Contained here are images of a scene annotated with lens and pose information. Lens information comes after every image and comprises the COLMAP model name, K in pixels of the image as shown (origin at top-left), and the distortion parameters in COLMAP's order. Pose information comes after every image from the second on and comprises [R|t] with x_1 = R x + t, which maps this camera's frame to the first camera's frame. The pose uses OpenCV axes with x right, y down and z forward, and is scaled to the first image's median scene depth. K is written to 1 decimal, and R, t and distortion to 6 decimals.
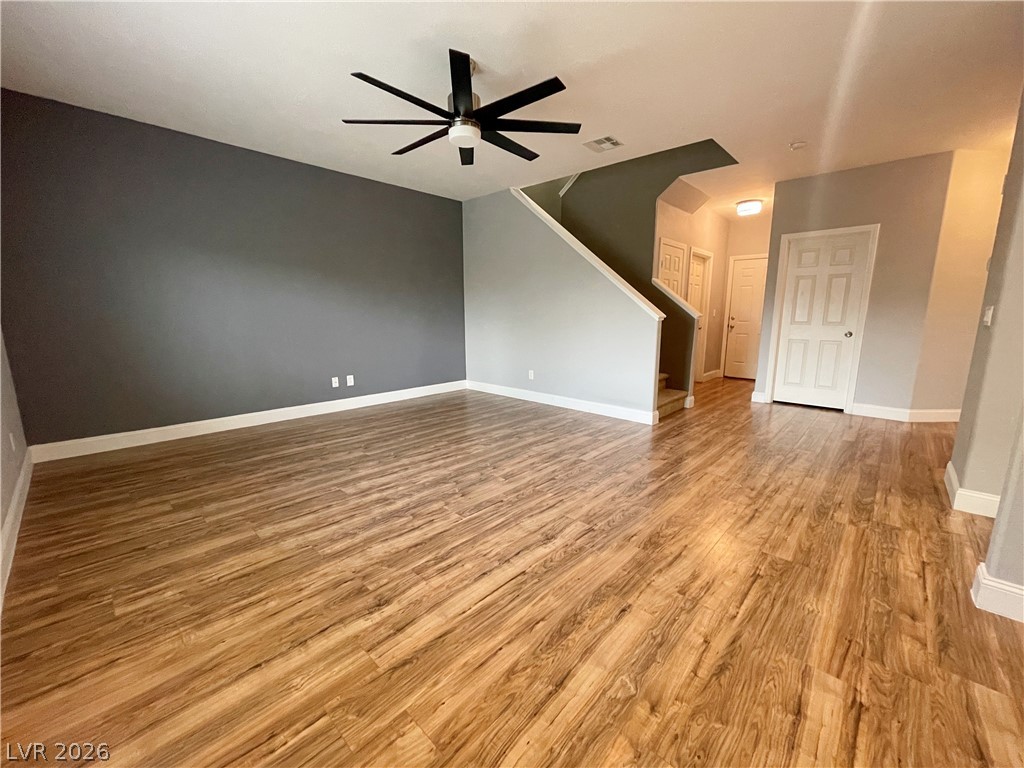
lens RADIAL K [[409.6, 0, 512.0], [0, 409.6, 384.0], [0, 0, 1]] dist [0.001548, -0.000135]
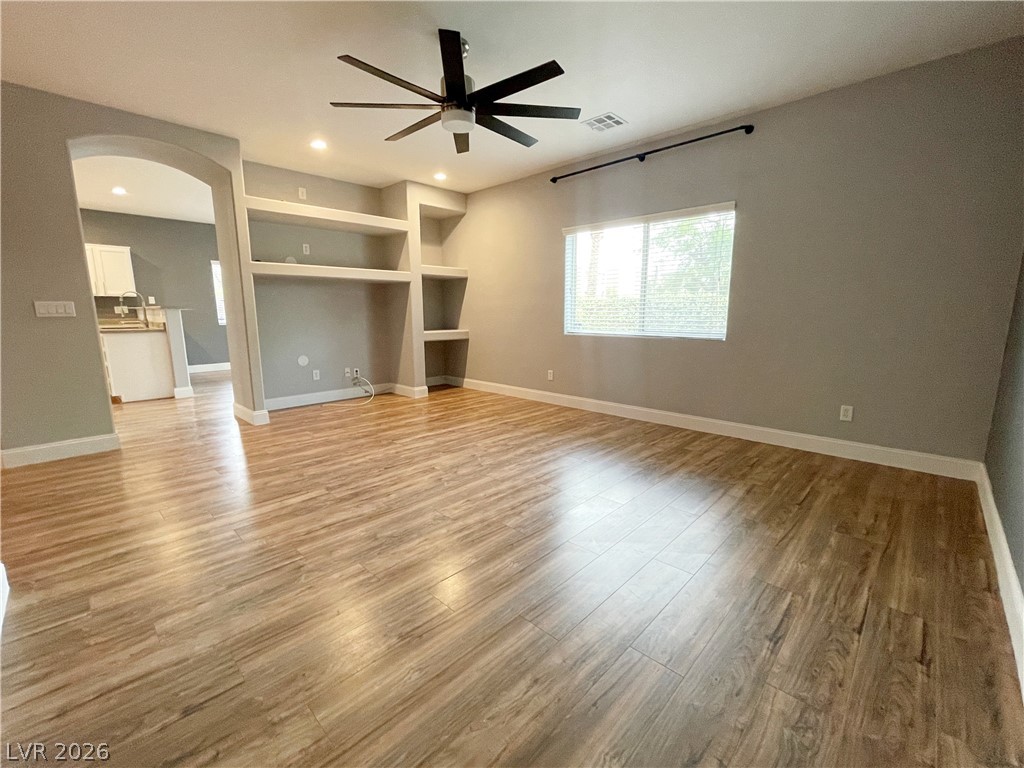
lens RADIAL K [[433.7, 0, 515.8], [0, 433.7, 382.6], [0, 0, 1]] dist [0.000223, 0.000087]
pose [[-0.999993, 0.000787, 0.003651, -0.234270], [0.001971, 0.941633, 0.336634, -0.346286], [-0.003173, 0.336639, -0.941628, 2.009045]]
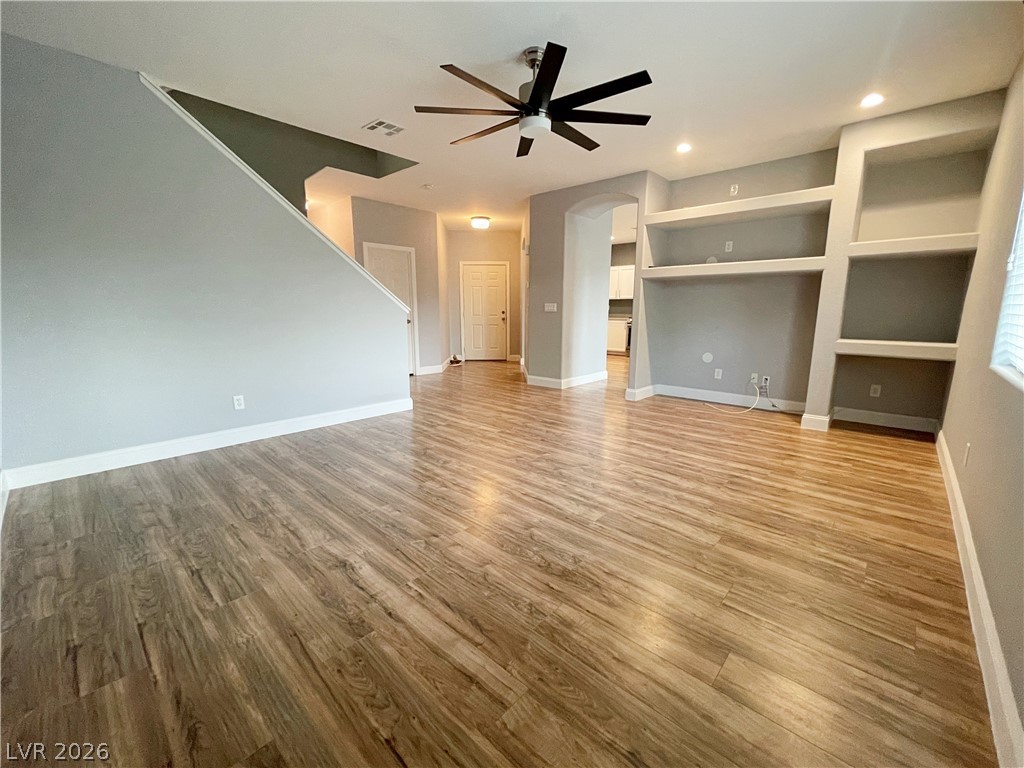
lens RADIAL K [[425.4, 0, 516.8], [0, 425.4, 382.5], [0, 0, 1]] dist [0.002115, -0.000310]
pose [[-0.015292, -0.173110, 0.984784, -1.159409], [0.172973, 0.969592, 0.173126, -0.176064], [-0.984808, 0.172989, 0.015116, 1.057343]]
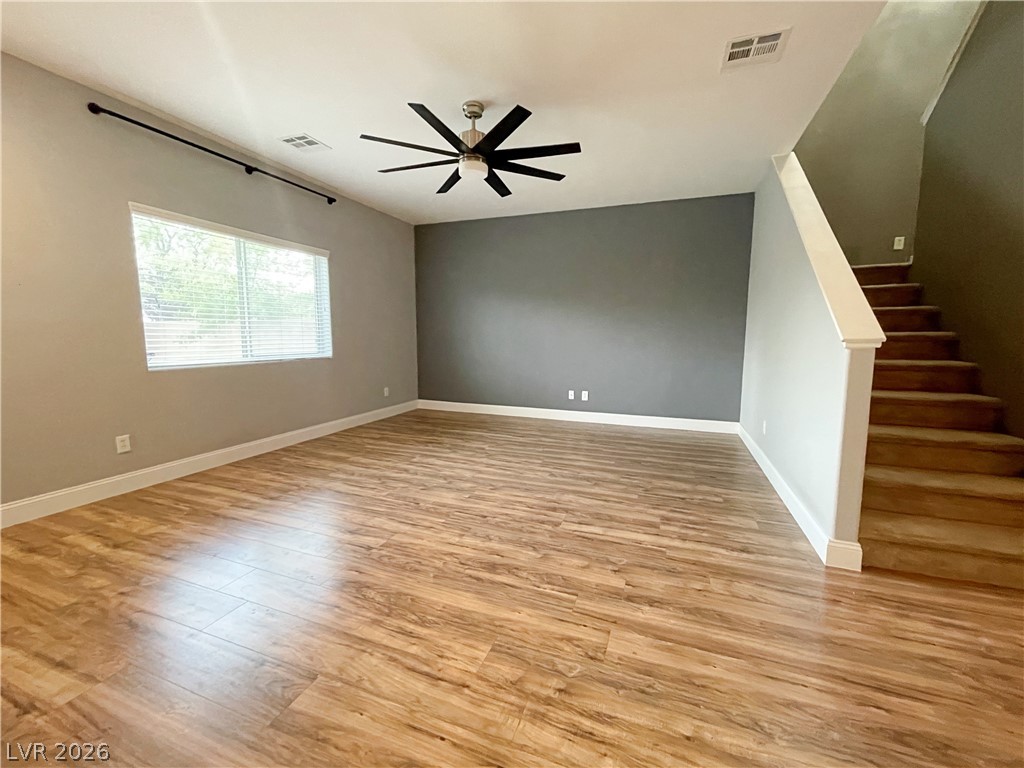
lens RADIAL K [[415.0, 0, 514.6], [0, 415.0, 380.9], [0, 0, 1]] dist [0.000420, 0.000068]
pose [[0.386078, 0.102620, -0.916740, 0.939511], [-0.166050, 0.985291, 0.040363, -0.105455], [0.907398, 0.136642, 0.397440, 0.684439]]
